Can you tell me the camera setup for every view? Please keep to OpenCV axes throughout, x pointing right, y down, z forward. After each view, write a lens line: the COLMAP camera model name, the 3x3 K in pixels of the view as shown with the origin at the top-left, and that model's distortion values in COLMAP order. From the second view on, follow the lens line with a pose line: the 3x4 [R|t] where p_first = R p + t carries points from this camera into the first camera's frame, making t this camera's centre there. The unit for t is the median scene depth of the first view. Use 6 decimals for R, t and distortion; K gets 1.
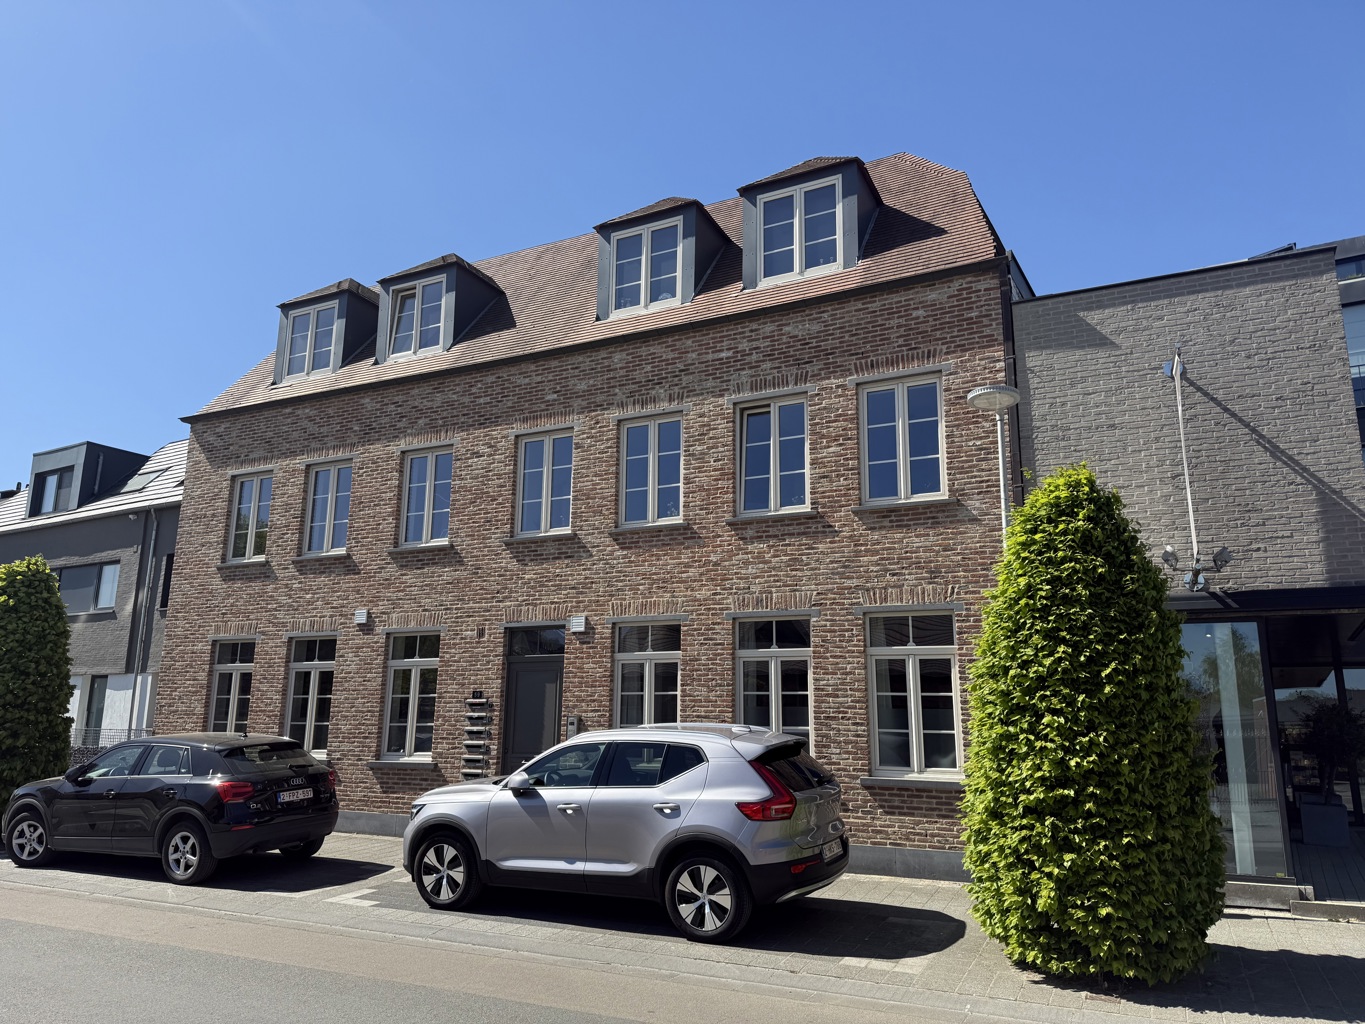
lens RADIAL K [[957.4, 0, 691.8], [0, 957.4, 515.8], [0, 0, 1]] dist [0.046079, -0.053635]
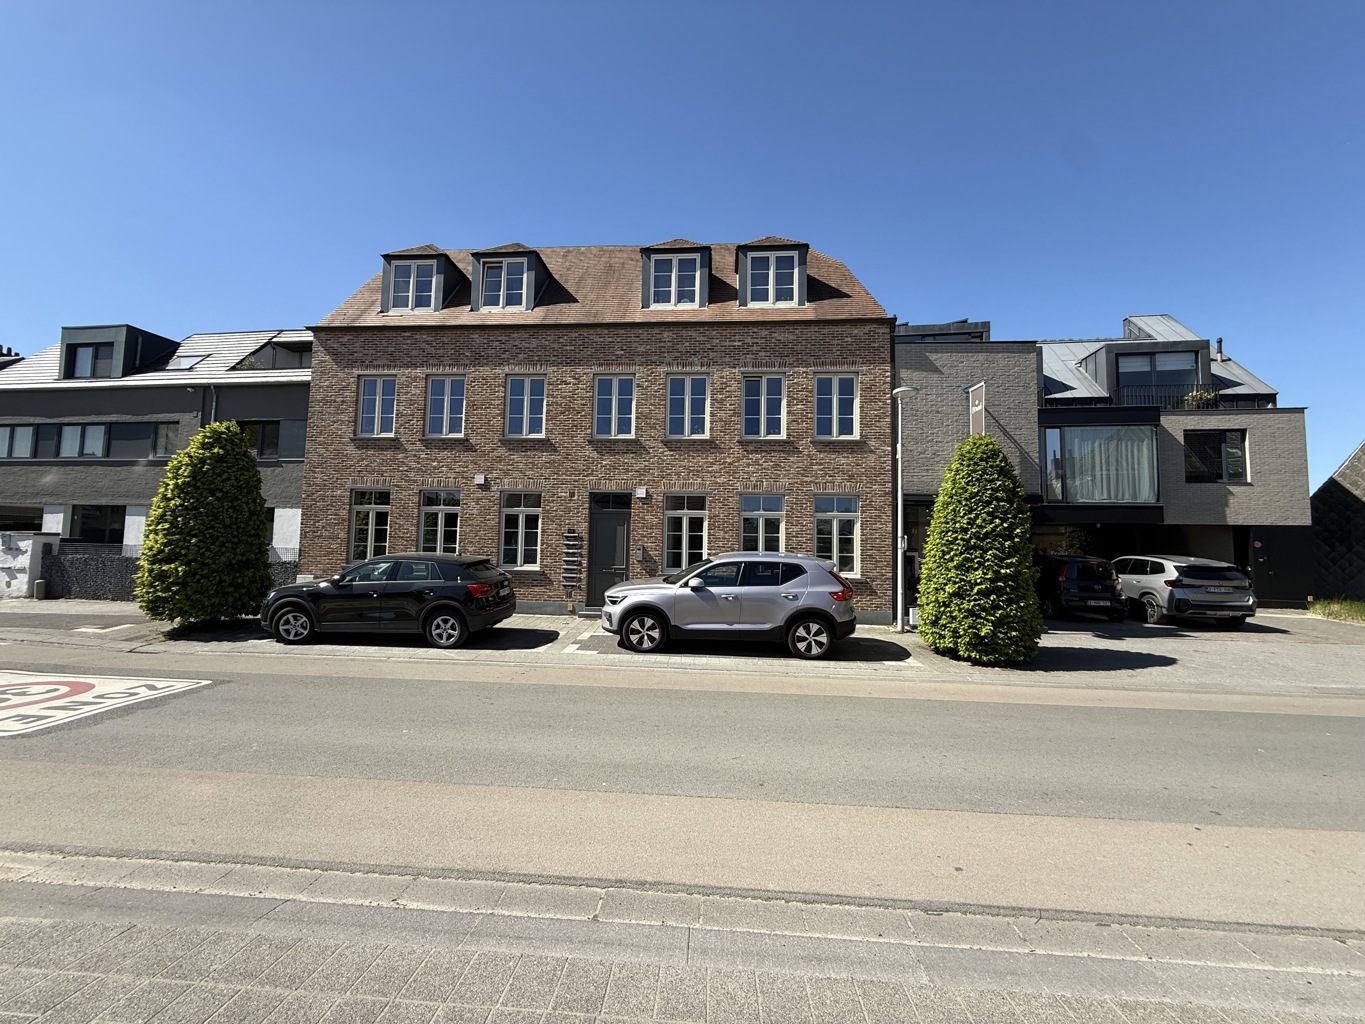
lens RADIAL K [[539.3, 0, 685.0], [0, 539.3, 511.5], [0, 0, 1]] dist [-0.002284, 0.001616]
pose [[0.927218, 0.032986, 0.373065, -0.415943], [-0.089535, 0.986754, 0.135281, 0.009130], [-0.363661, -0.158837, 0.917890, 0.079884]]
